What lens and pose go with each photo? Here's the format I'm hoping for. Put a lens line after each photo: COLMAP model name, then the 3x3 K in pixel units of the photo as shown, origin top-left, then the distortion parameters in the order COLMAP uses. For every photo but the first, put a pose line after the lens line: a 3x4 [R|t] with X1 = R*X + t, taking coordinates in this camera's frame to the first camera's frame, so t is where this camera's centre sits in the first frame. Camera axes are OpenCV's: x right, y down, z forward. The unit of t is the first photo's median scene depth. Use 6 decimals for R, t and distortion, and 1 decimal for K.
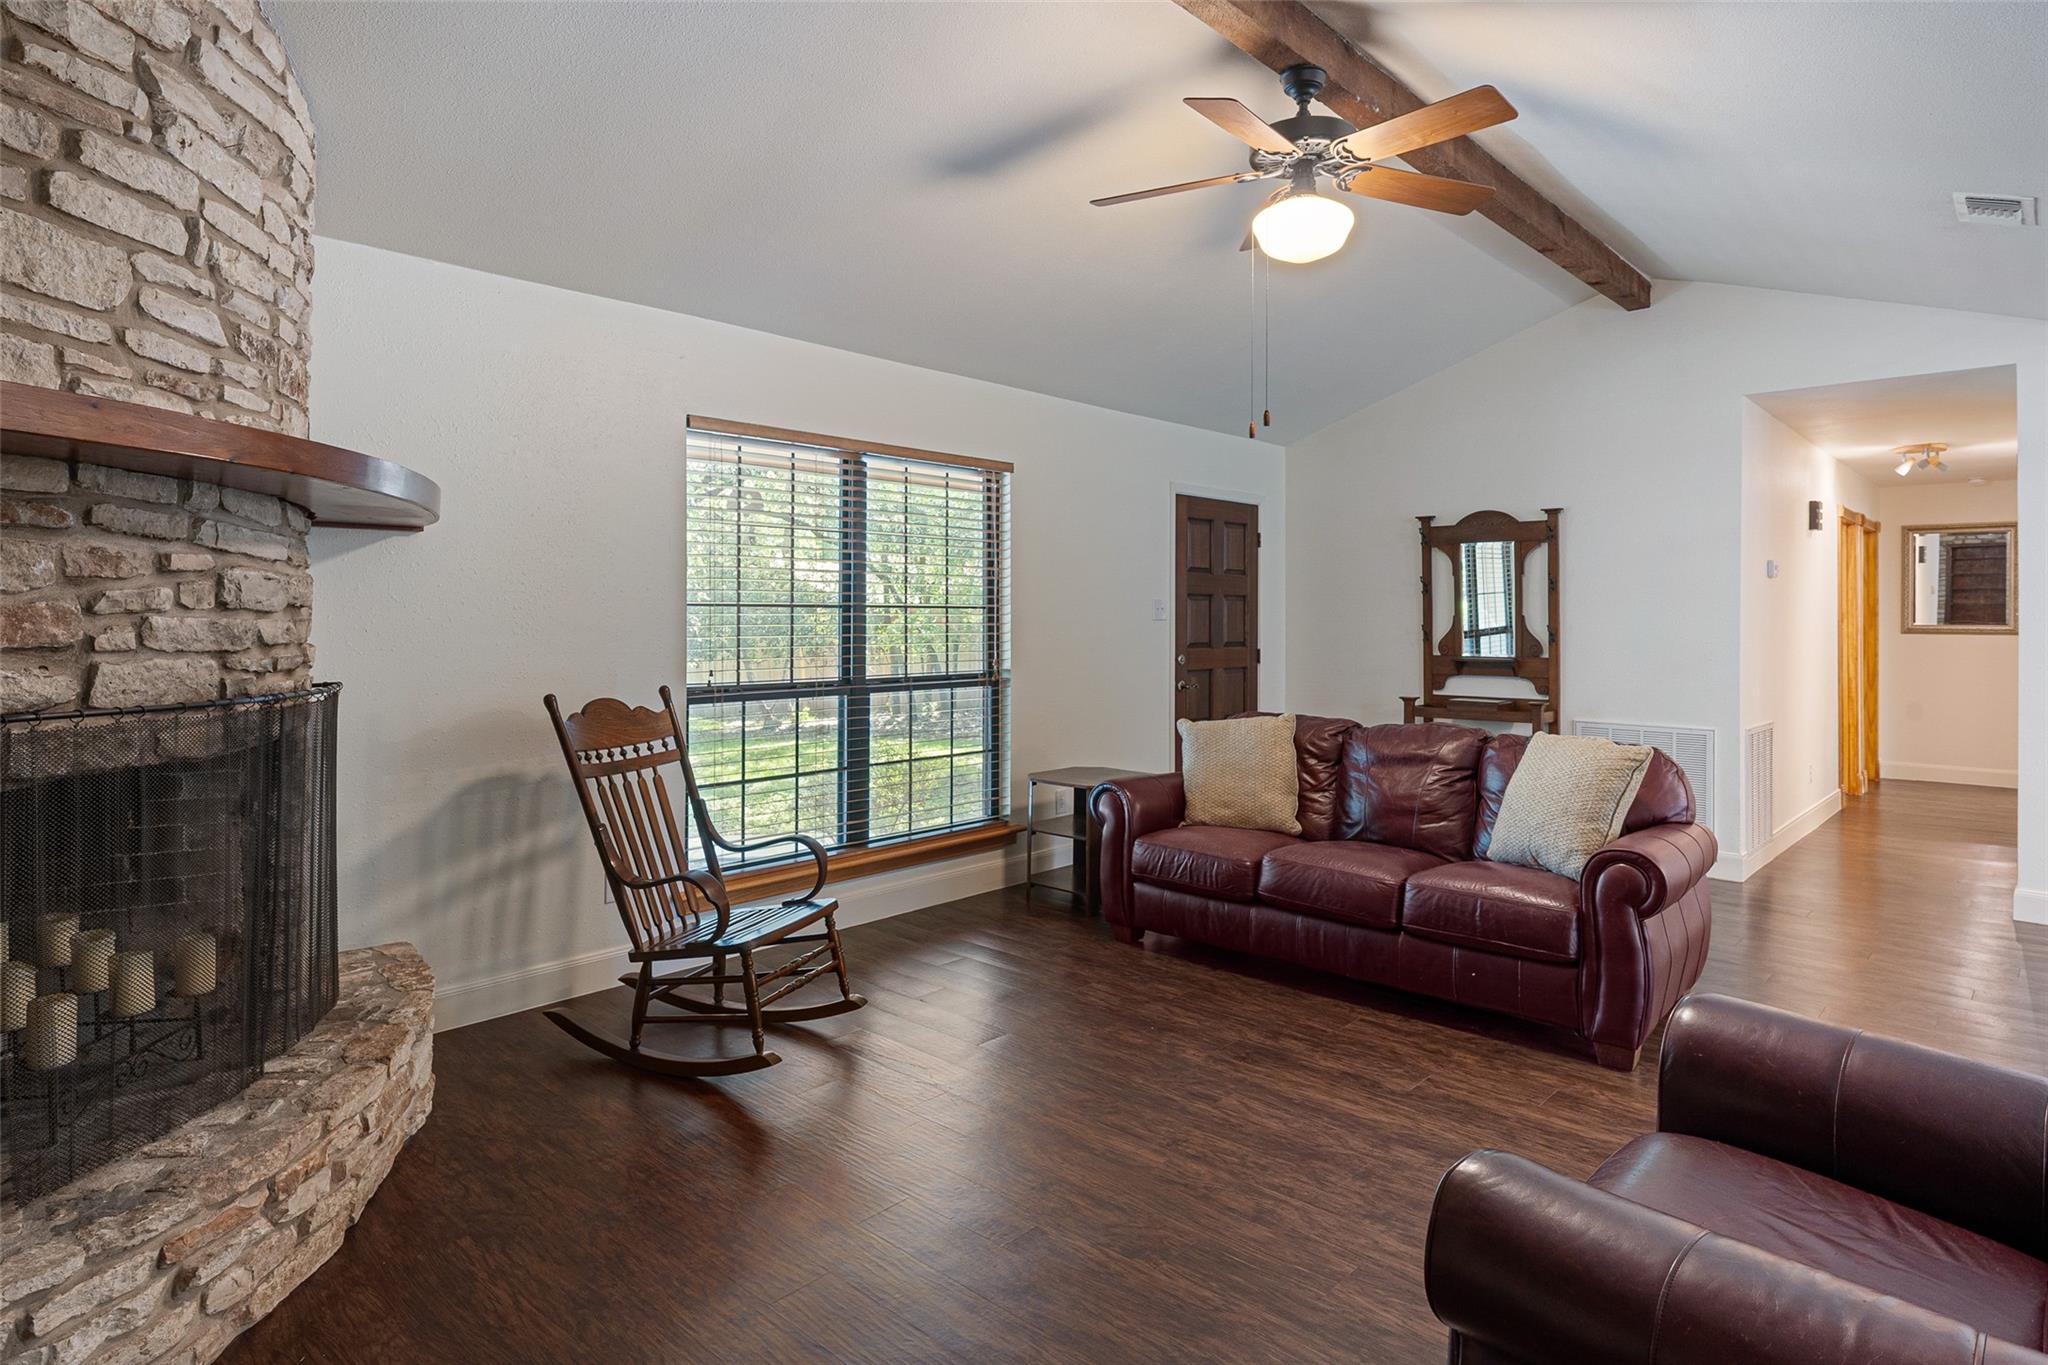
lens RADIAL K [[1110.3, 0, 1024.9], [0, 1110.3, 610.6], [0, 0, 1]] dist [-0.001316, 0.000108]
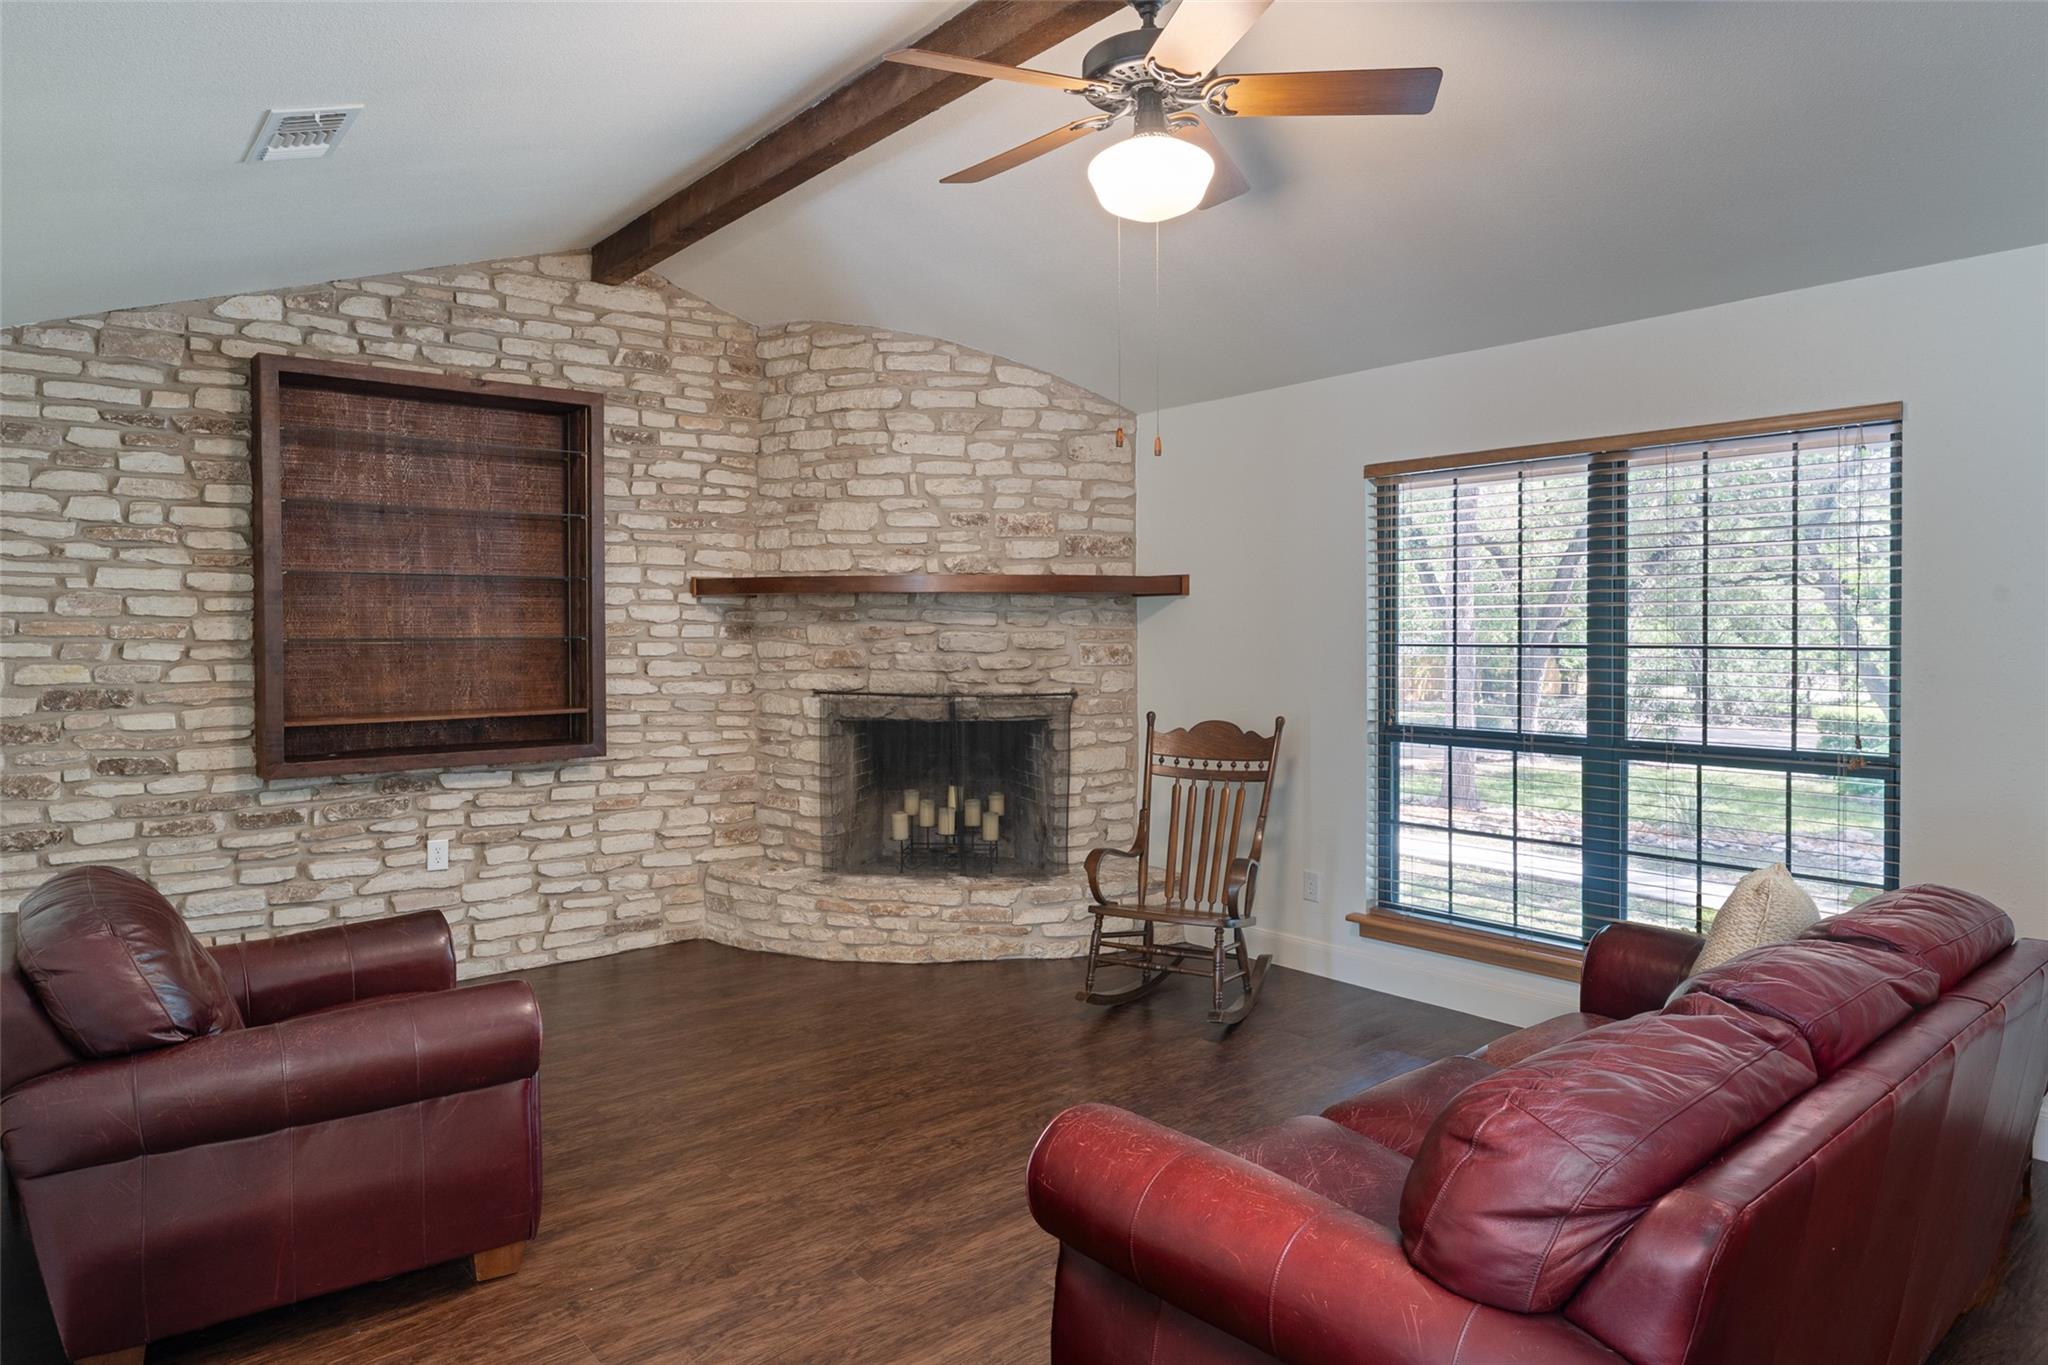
lens RADIAL K [[1236.0, 0, 1023.6], [0, 1236.0, 638.2], [0, 0, 1]] dist [0.000909, 0.000798]
pose [[-0.113500, 0.005279, -0.993524, 1.555850], [0.007898, 0.999959, 0.004411, -0.034509], [0.993507, -0.007346, -0.113538, 1.391474]]
